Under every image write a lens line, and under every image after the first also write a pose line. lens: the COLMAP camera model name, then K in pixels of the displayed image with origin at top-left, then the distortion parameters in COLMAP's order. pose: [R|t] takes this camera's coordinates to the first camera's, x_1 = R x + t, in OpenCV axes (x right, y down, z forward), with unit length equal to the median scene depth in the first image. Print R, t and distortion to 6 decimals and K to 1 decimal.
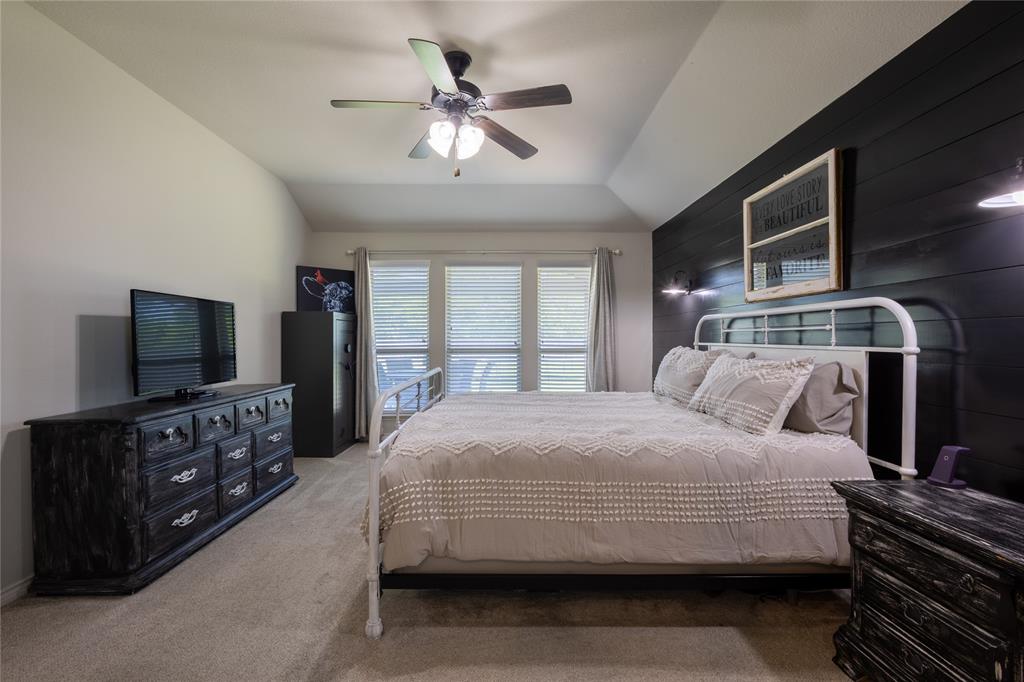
lens RADIAL K [[468.4, 0, 510.4], [0, 468.4, 340.4], [0, 0, 1]] dist [0.013324, -0.004662]
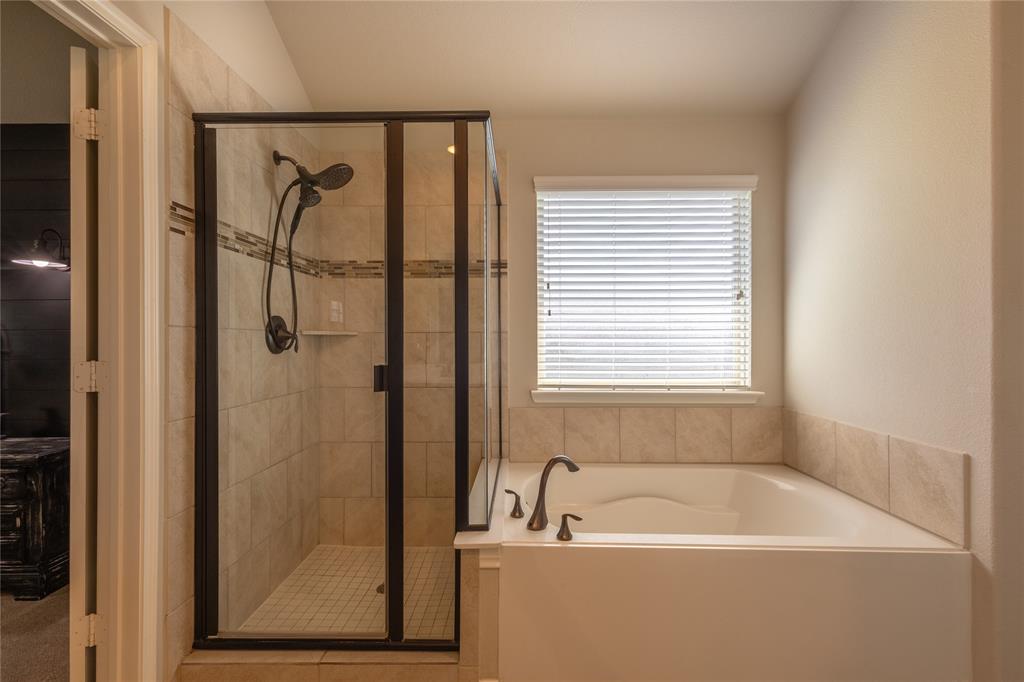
lens RADIAL K [[468.4, 0, 510.4], [0, 468.4, 340.4], [0, 0, 1]] dist [0.013324, -0.004662]
pose [[0.027008, 0.001162, 0.999635, -0.314889], [0.008389, 0.999964, -0.001389, 0.002773], [-0.999600, 0.008424, 0.026997, -0.403438]]
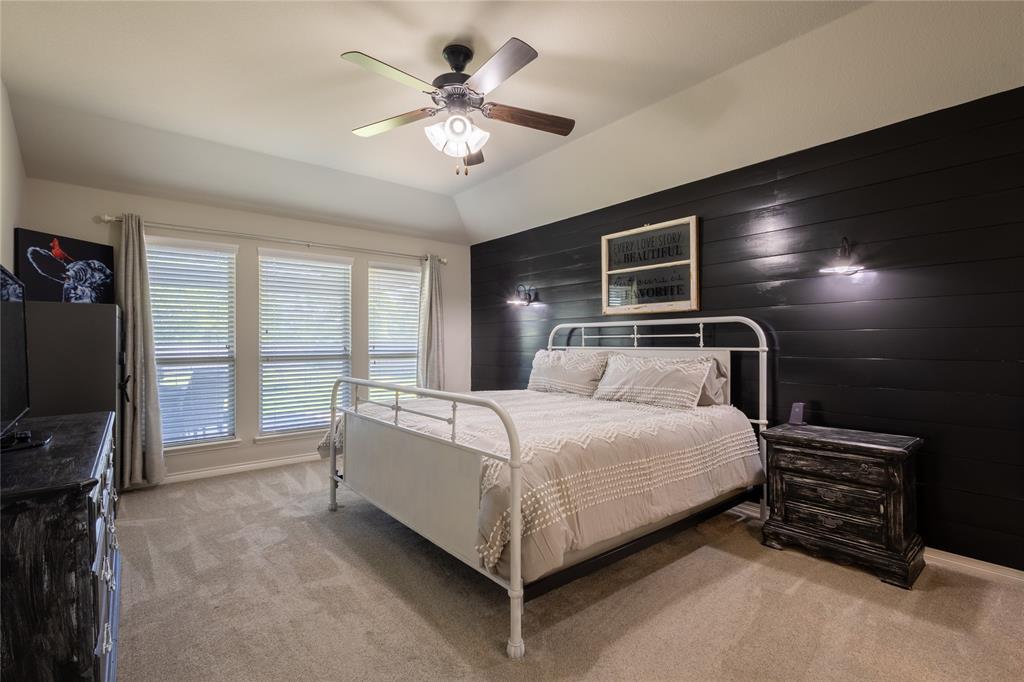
lens RADIAL K [[468.4, 0, 510.4], [0, 468.4, 340.4], [0, 0, 1]] dist [0.013324, -0.004662]
pose [[0.780366, 0.002375, 0.625319, -0.585655], [0.005268, 0.999932, -0.010372, 0.001655], [-0.625301, 0.011389, 0.780300, 0.172421]]
